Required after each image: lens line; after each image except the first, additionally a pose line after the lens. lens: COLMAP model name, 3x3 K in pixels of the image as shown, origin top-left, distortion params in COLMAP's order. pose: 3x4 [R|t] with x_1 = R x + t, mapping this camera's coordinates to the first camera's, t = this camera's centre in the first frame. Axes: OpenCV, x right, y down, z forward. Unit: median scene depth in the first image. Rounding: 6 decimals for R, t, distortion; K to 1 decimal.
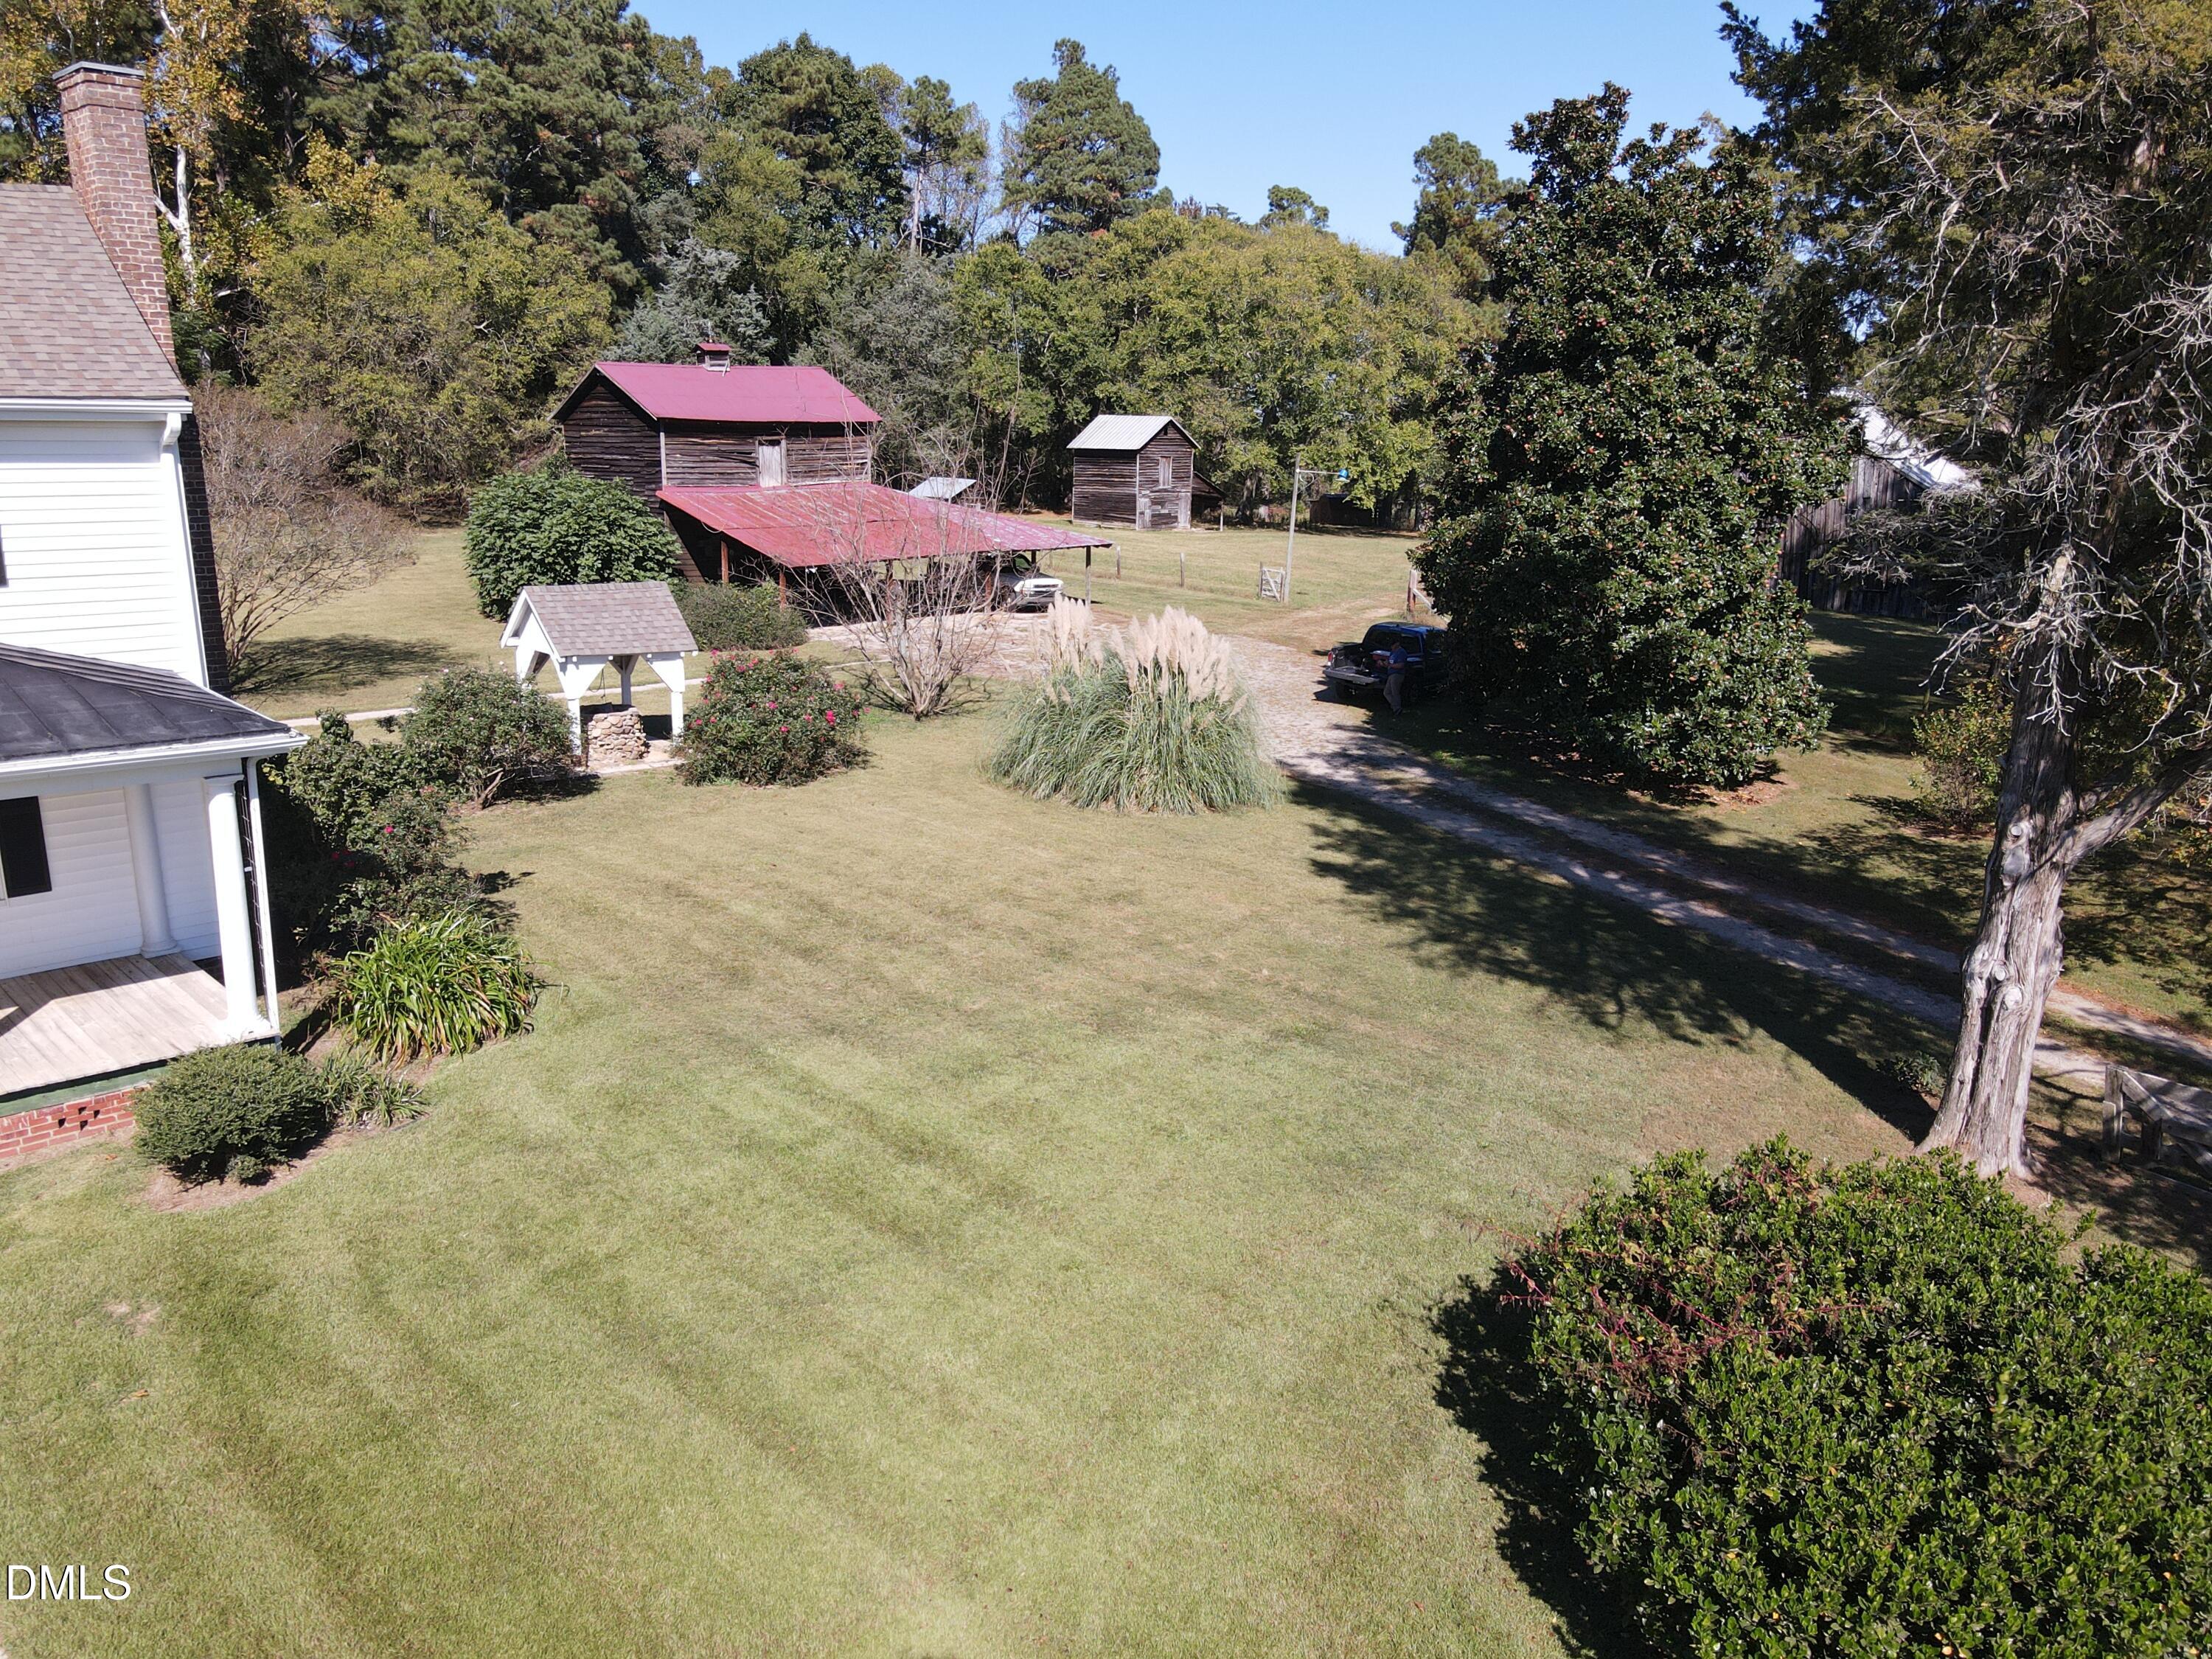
lens RADIAL K [[1601.0, 0, 1106.3], [0, 1601.0, 820.6], [0, 0, 1]] dist [0.021668, -0.001986]
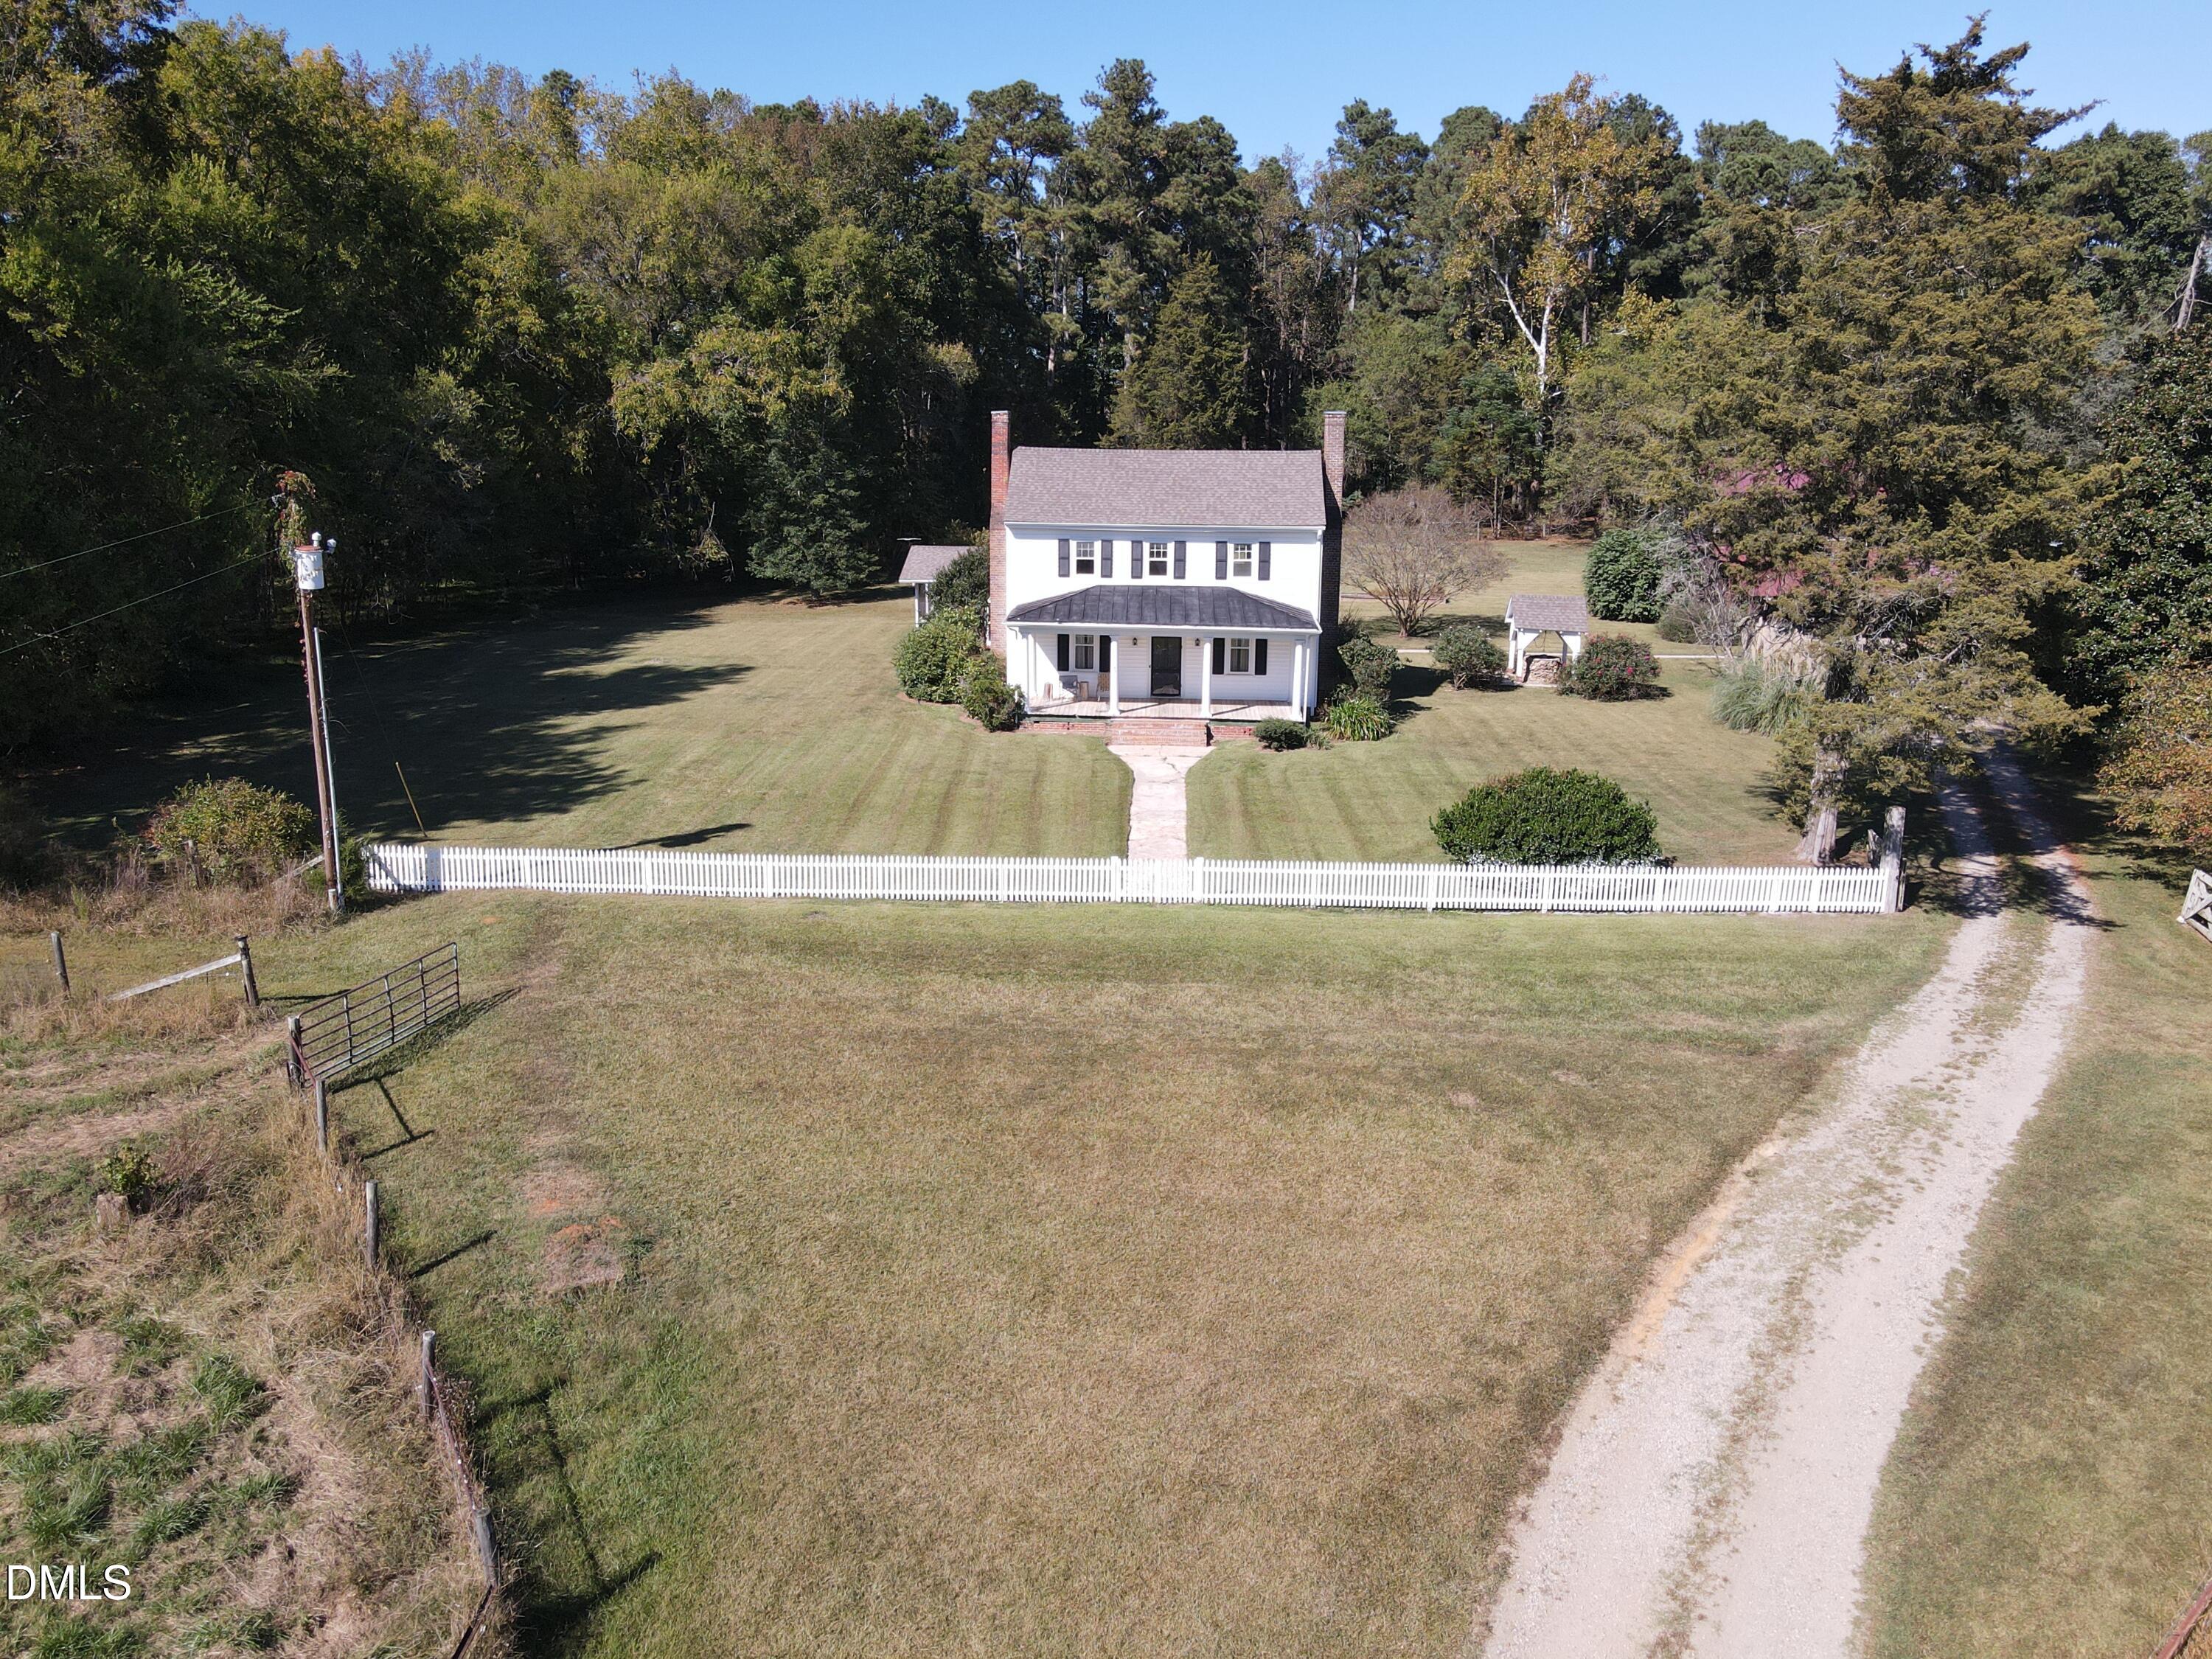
lens RADIAL K [[1535.2, 0, 1107.3], [0, 1535.2, 802.4], [0, 0, 1]] dist [-0.001118, -0.003407]
pose [[0.669273, 0.168132, -0.723744, 0.300744], [-0.175566, 0.982264, 0.065836, 0.031748], [0.721976, 0.083002, 0.686921, -0.282977]]
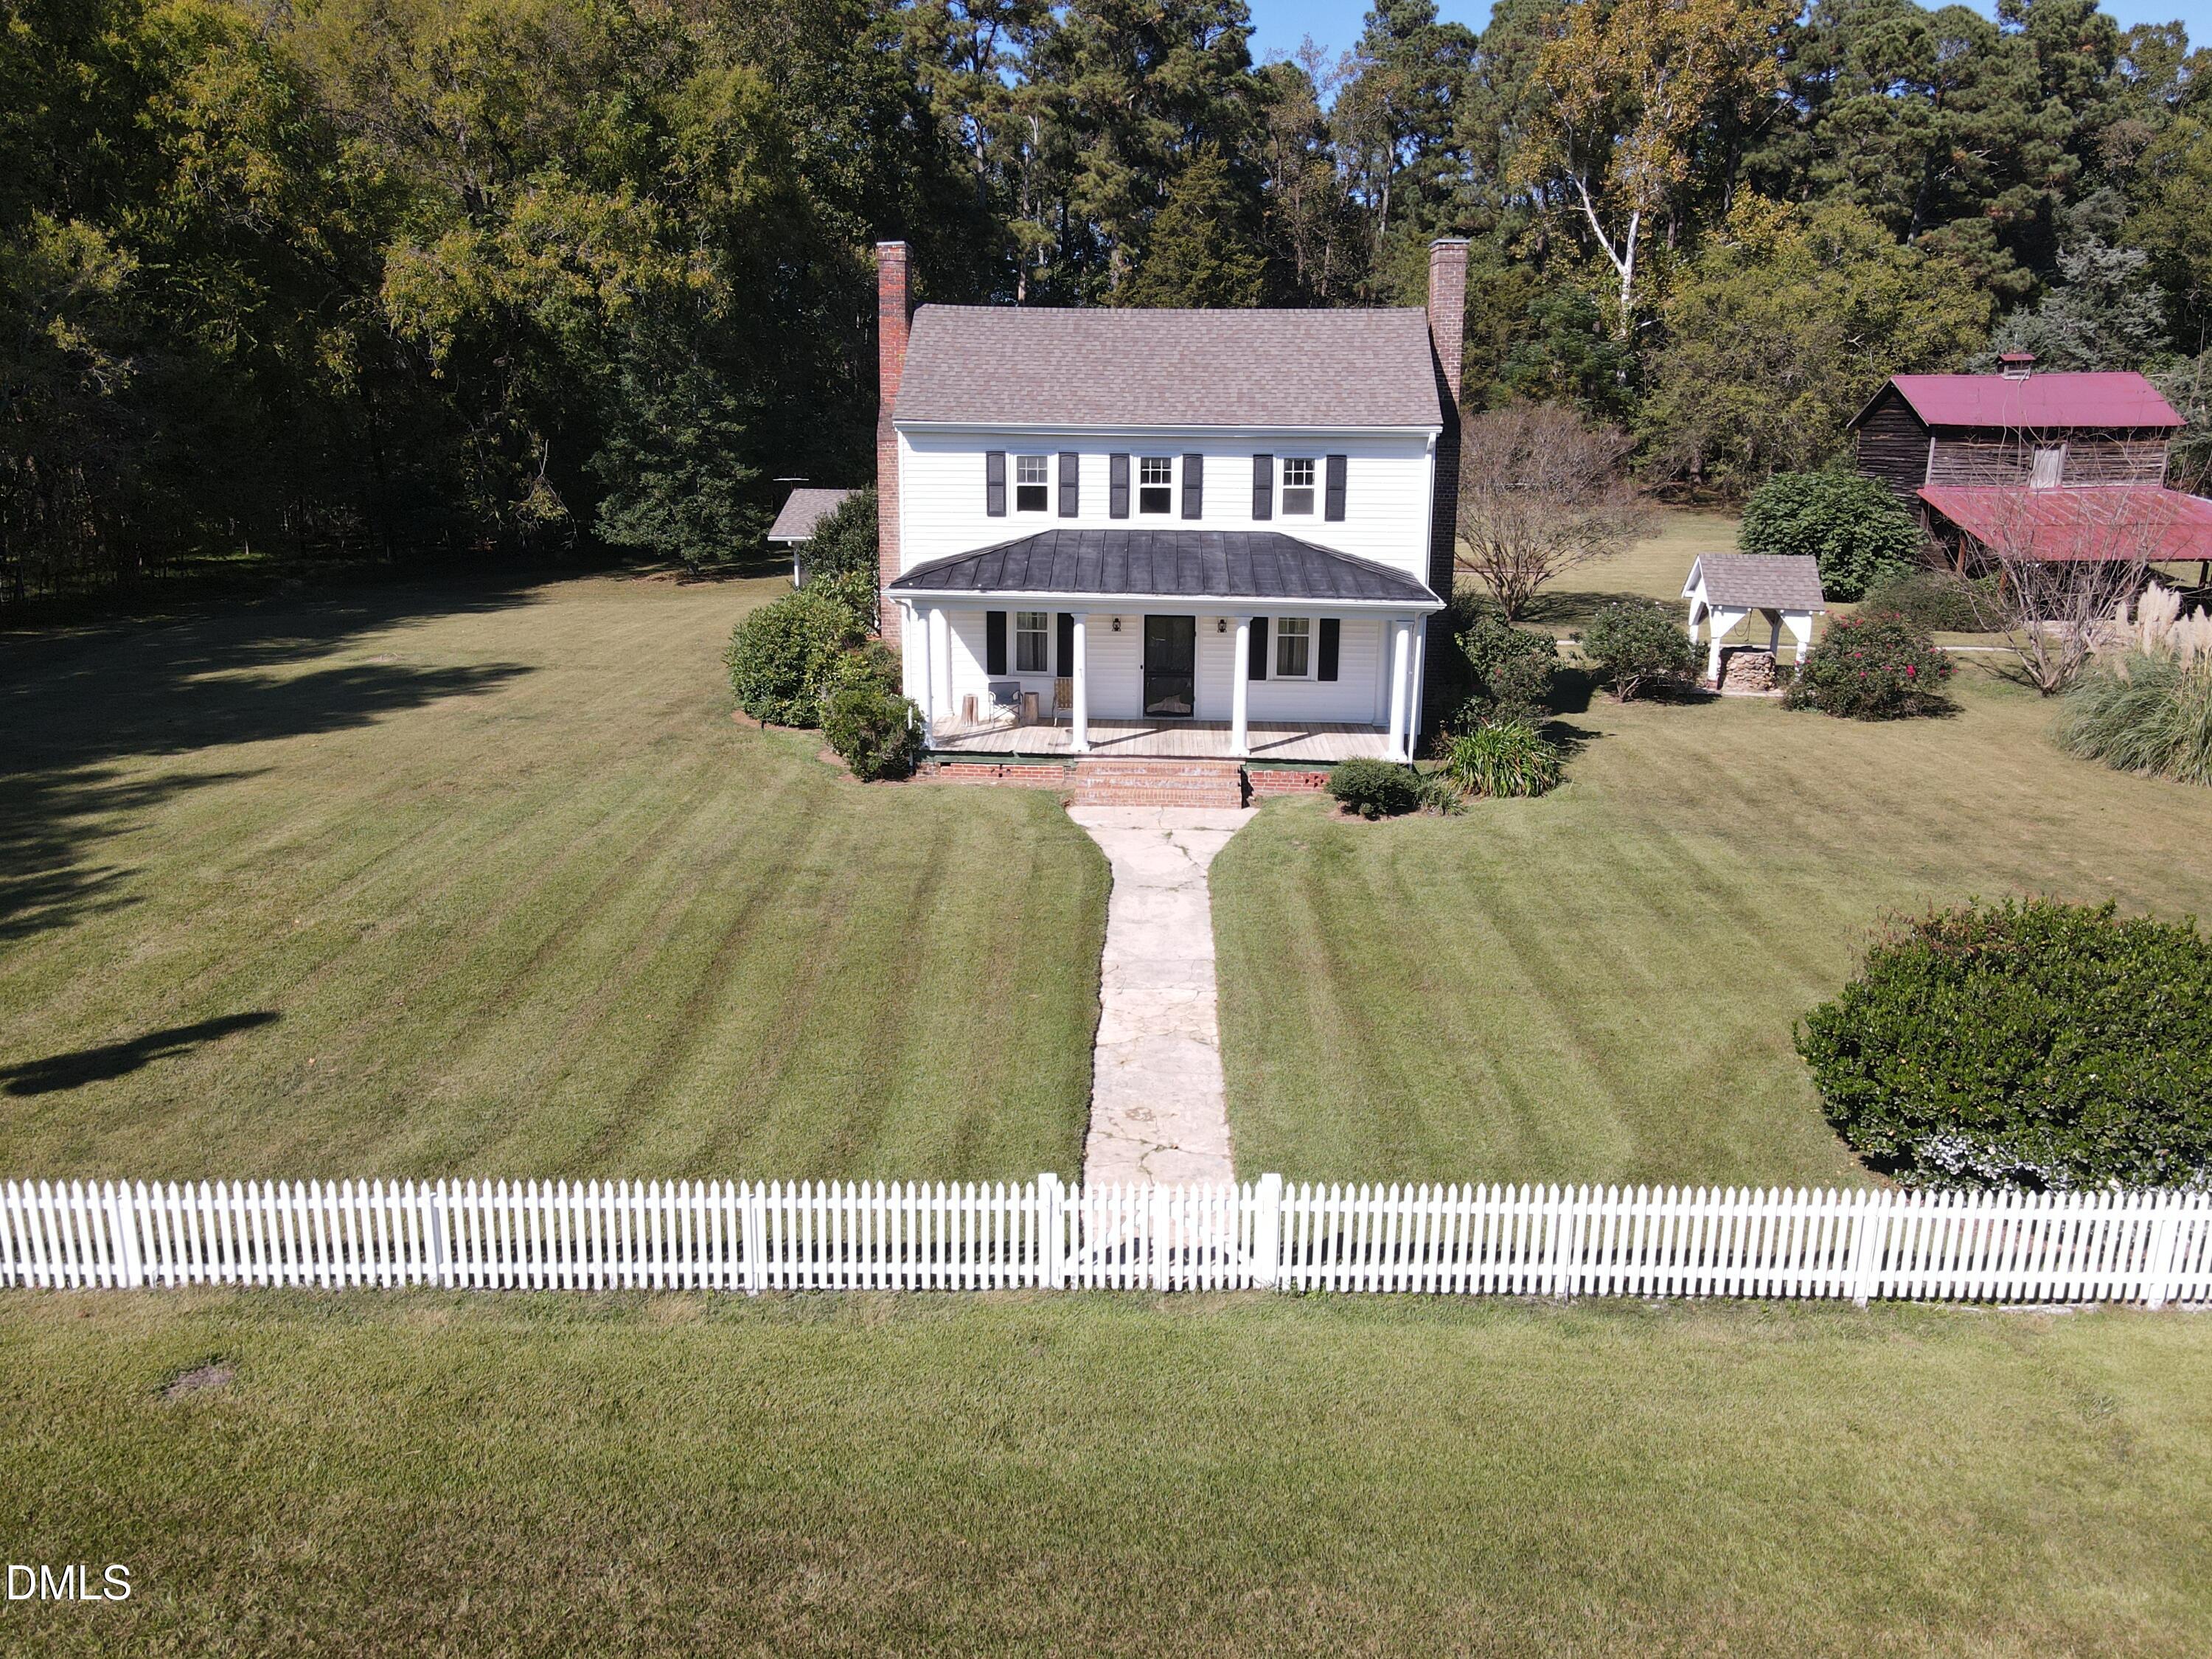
lens RADIAL K [[1582.5, 0, 1105.0], [0, 1582.5, 812.2], [0, 0, 1]] dist [0.018958, -0.017785]
pose [[0.671948, 0.171956, -0.720359, 0.117712], [-0.174120, 0.982088, 0.072014, 0.023576], [0.719839, 0.077039, 0.689853, -0.104926]]
